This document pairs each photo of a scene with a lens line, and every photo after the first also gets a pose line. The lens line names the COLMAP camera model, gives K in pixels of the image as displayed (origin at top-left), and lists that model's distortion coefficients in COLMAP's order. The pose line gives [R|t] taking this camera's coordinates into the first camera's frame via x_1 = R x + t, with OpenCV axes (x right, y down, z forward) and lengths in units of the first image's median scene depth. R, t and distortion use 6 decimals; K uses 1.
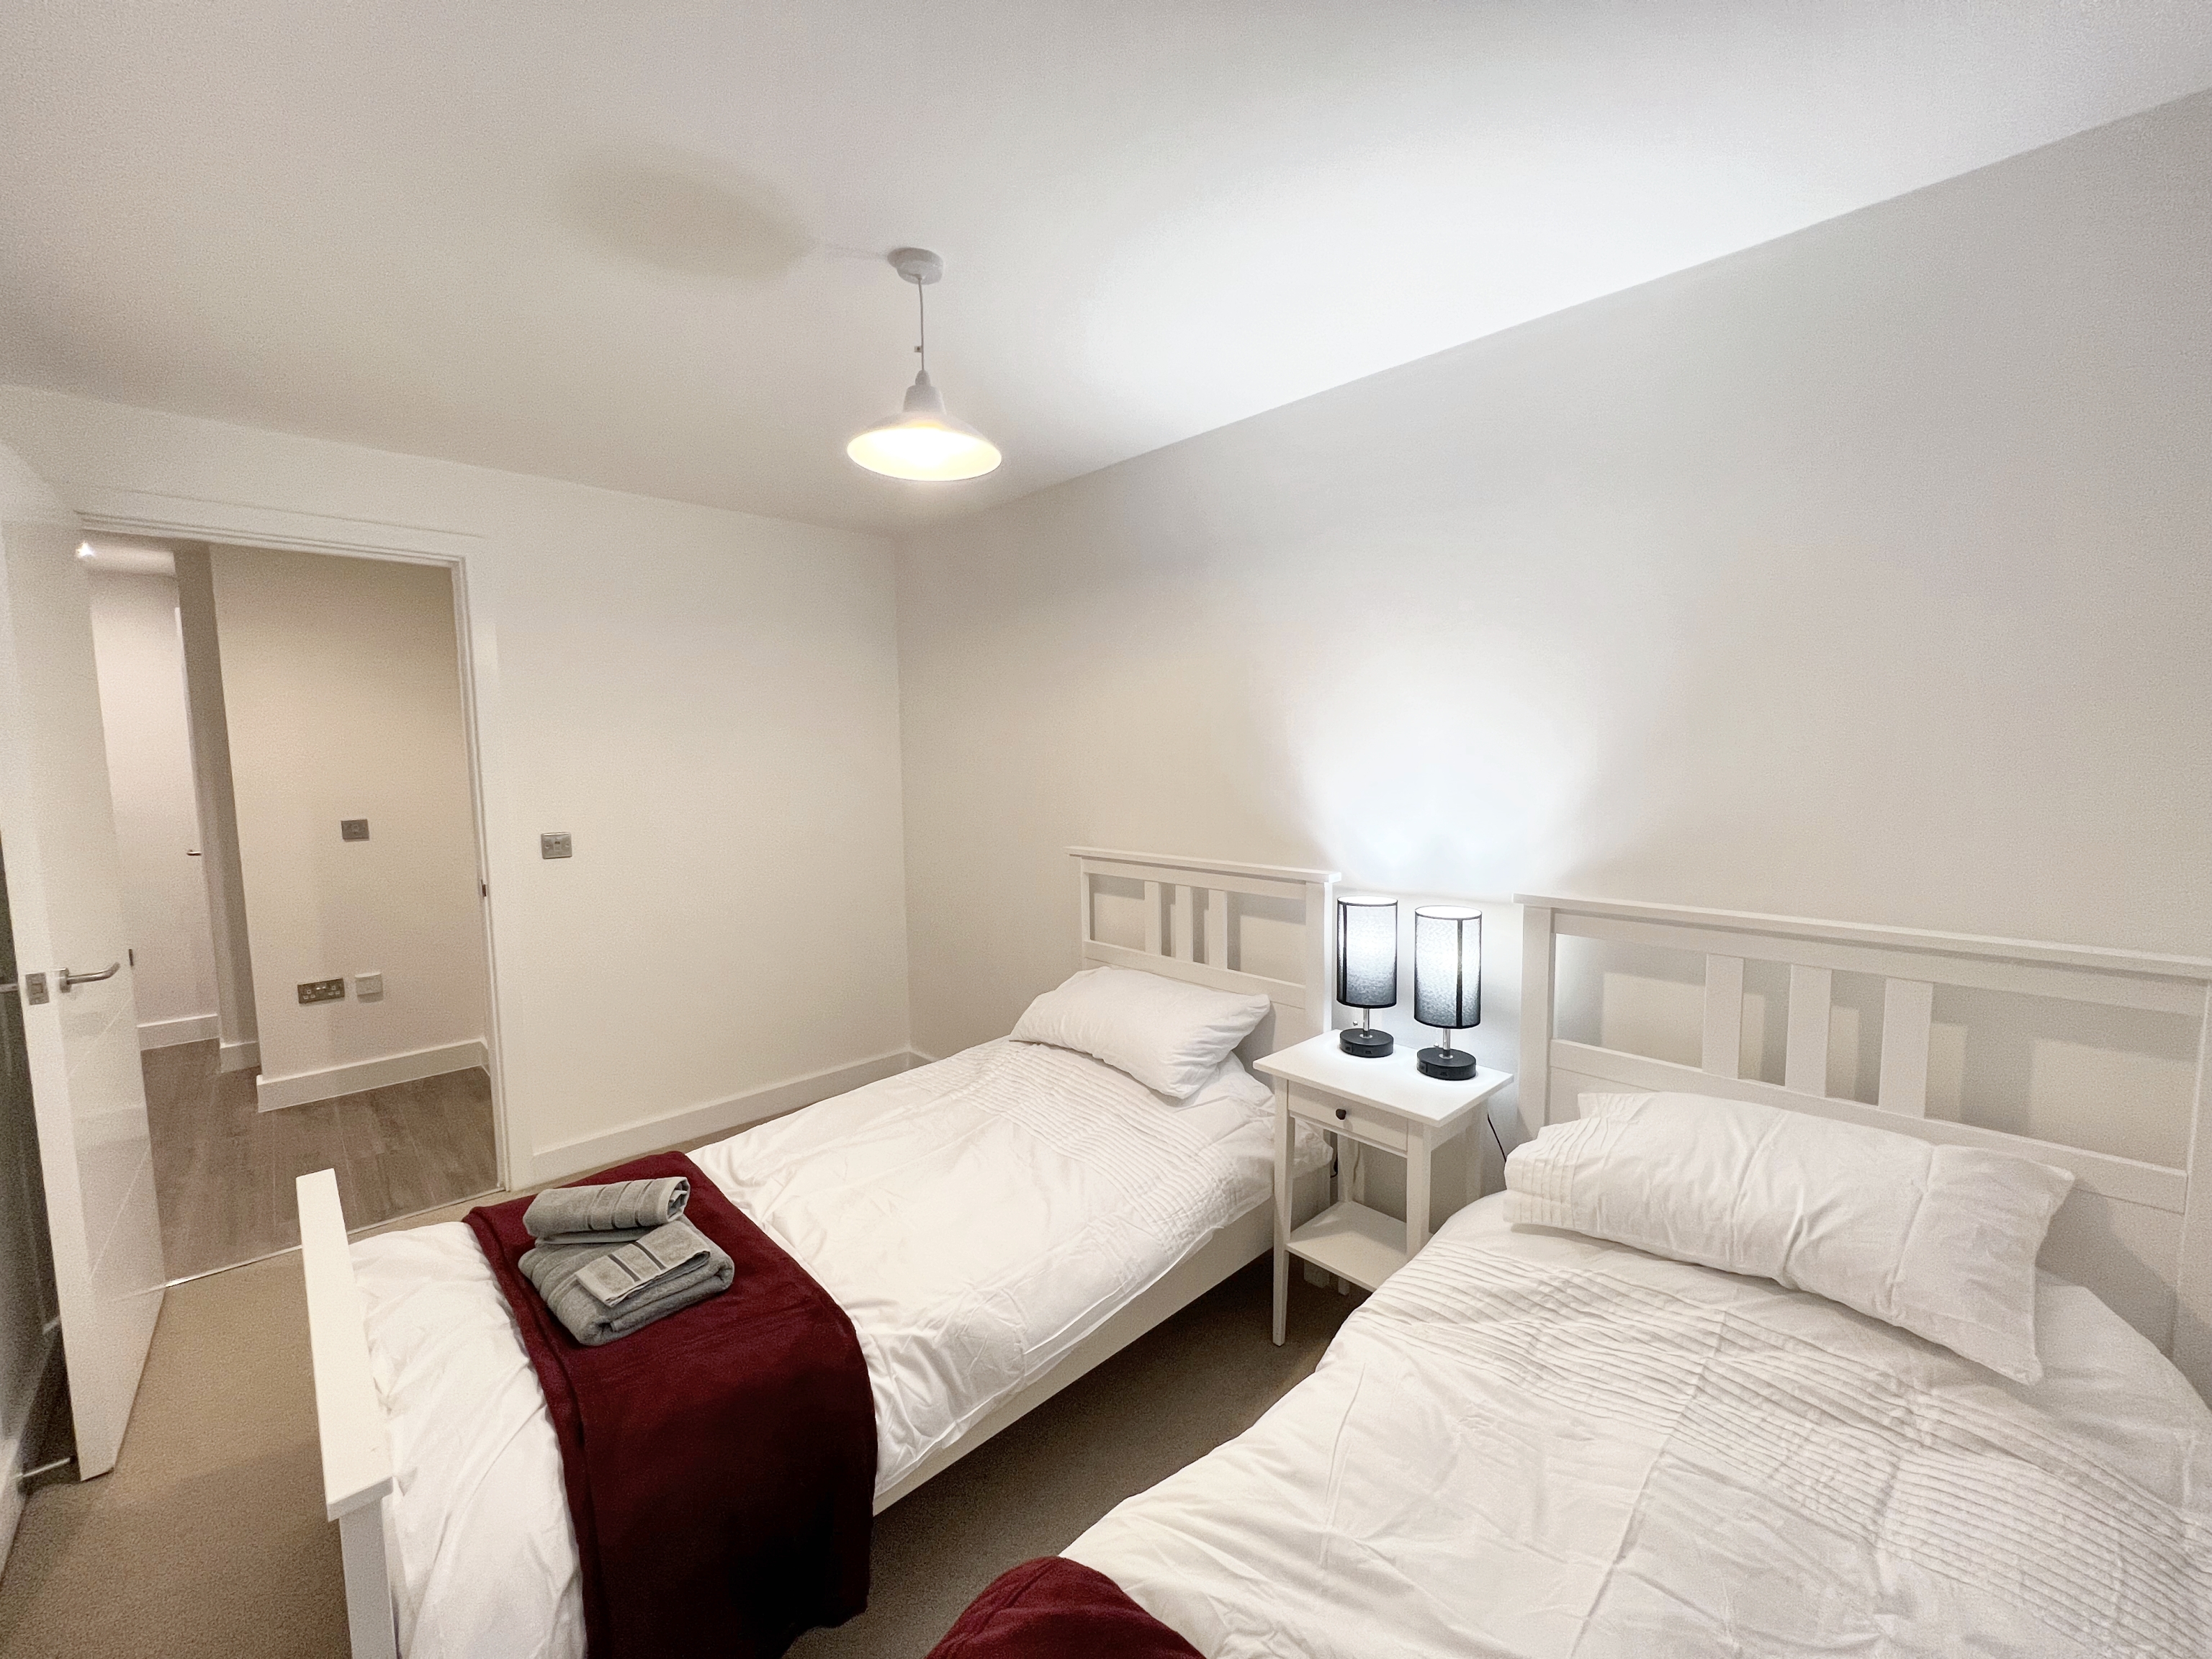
lens RADIAL K [[878.5, 0, 1105.4], [0, 878.5, 826.4], [0, 0, 1]] dist [-0.003426, -0.000224]
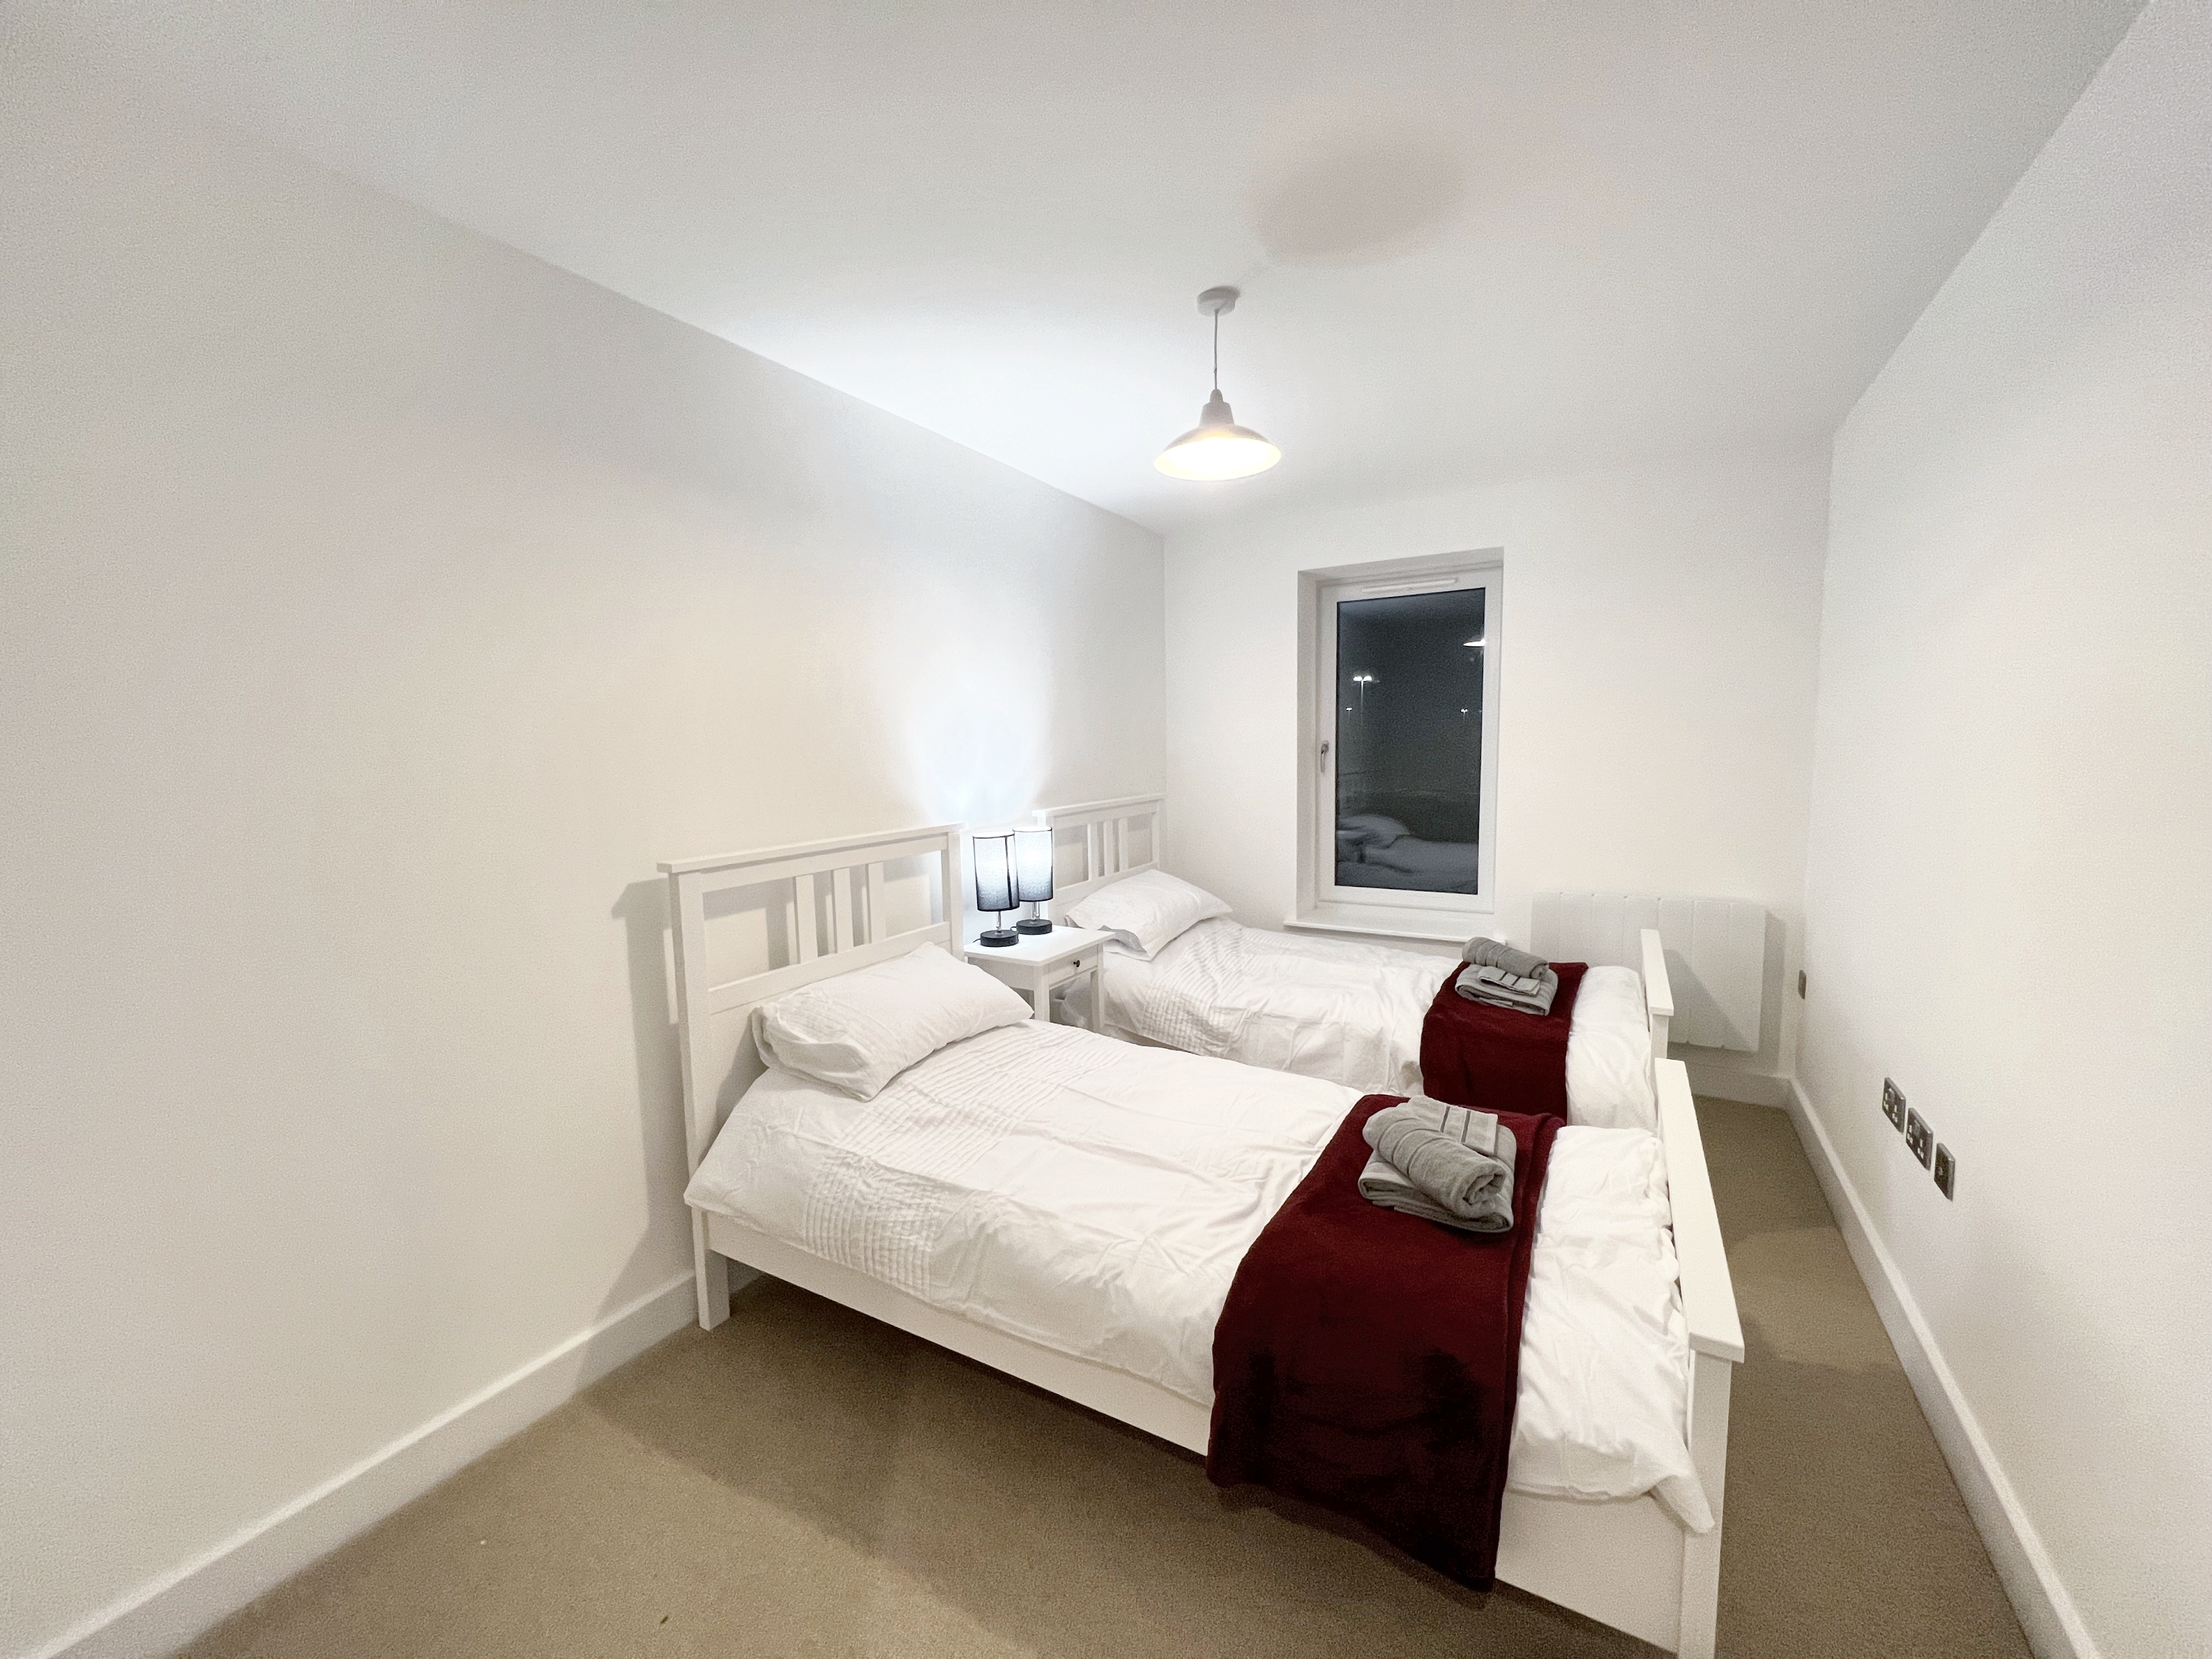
lens RADIAL K [[878.5, 0, 1105.4], [0, 878.5, 826.4], [0, 0, 1]] dist [-0.003426, -0.000224]
pose [[-0.267245, -0.076384, 0.960597, -1.083807], [0.107490, 0.988269, 0.108488, -0.057906], [-0.957615, 0.132247, -0.255899, 1.213563]]
